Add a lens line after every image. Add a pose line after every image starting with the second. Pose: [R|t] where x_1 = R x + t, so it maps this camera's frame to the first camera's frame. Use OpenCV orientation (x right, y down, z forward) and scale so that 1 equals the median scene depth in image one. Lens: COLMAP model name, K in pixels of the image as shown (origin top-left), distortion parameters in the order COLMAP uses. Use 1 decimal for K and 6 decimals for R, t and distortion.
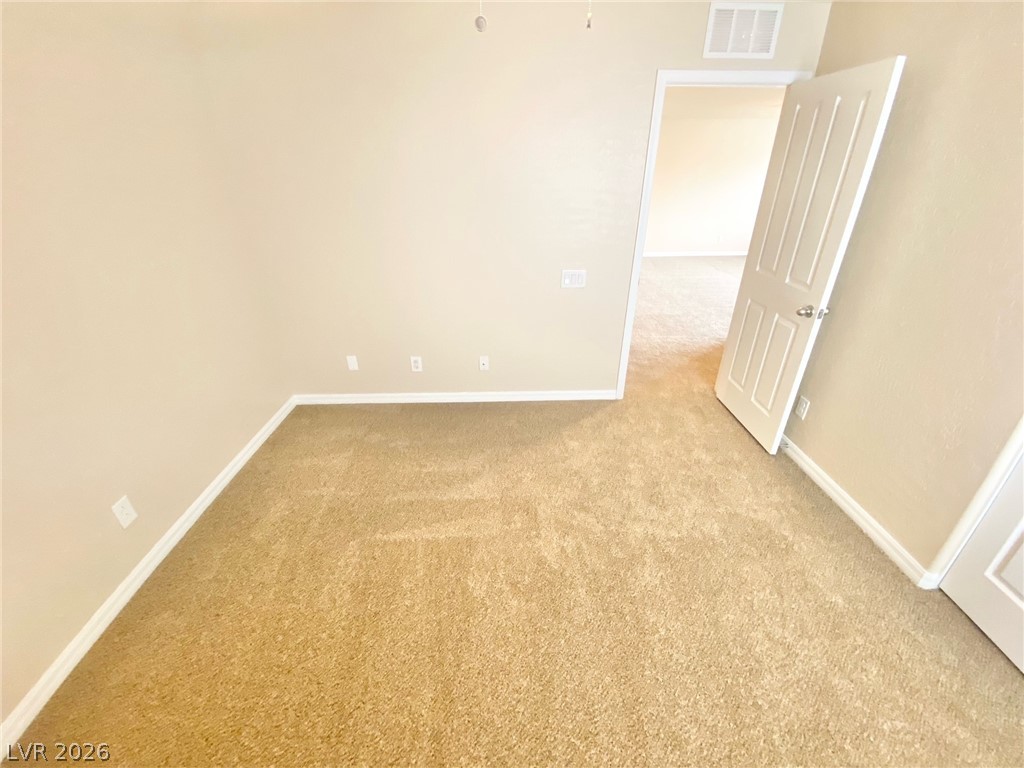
lens RADIAL K [[416.2, 0, 512.3], [0, 416.2, 381.4], [0, 0, 1]] dist [0.031178, -0.027314]
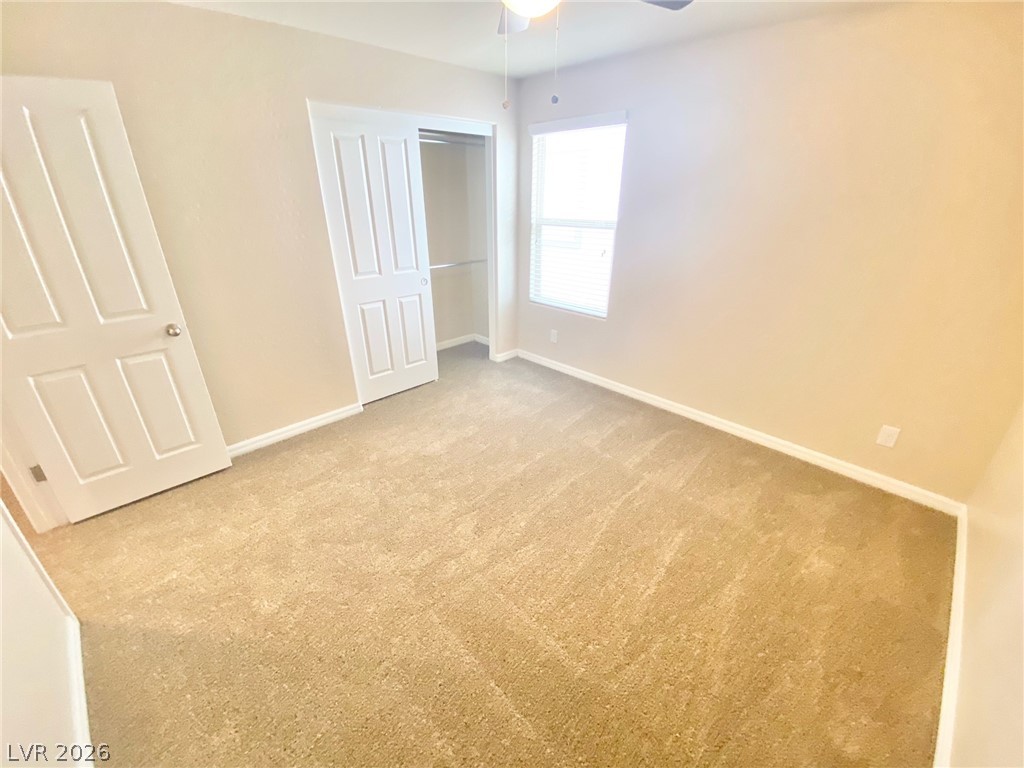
lens RADIAL K [[415.6, 0, 510.4], [0, 415.6, 382.0], [0, 0, 1]] dist [0.049291, -0.035713]
pose [[-0.679755, -0.300490, 0.669058, -0.483605], [0.336835, 0.682430, 0.648715, -0.419926], [-0.651518, 0.666329, -0.362670, 0.845966]]
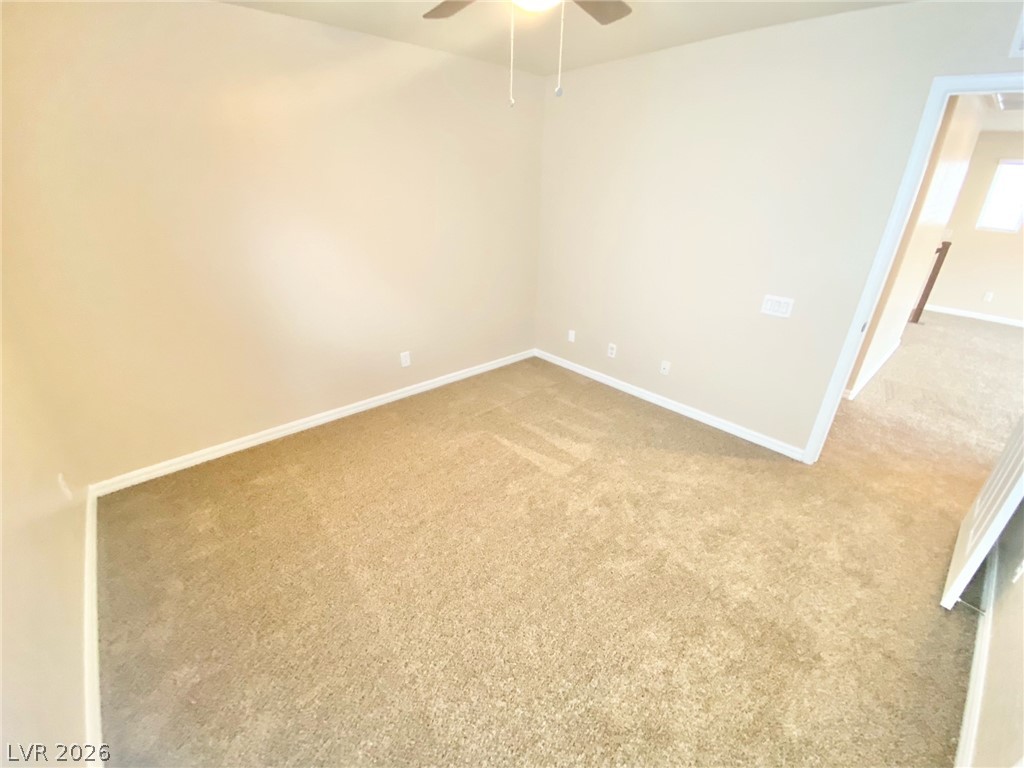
lens RADIAL K [[415.6, 0, 510.4], [0, 415.6, 382.0], [0, 0, 1]] dist [0.049291, -0.035713]
pose [[0.643000, 0.333430, -0.689474, 0.535270], [-0.360230, 0.926125, 0.111927, 0.014942], [0.675859, 0.176400, 0.715610, -0.021978]]
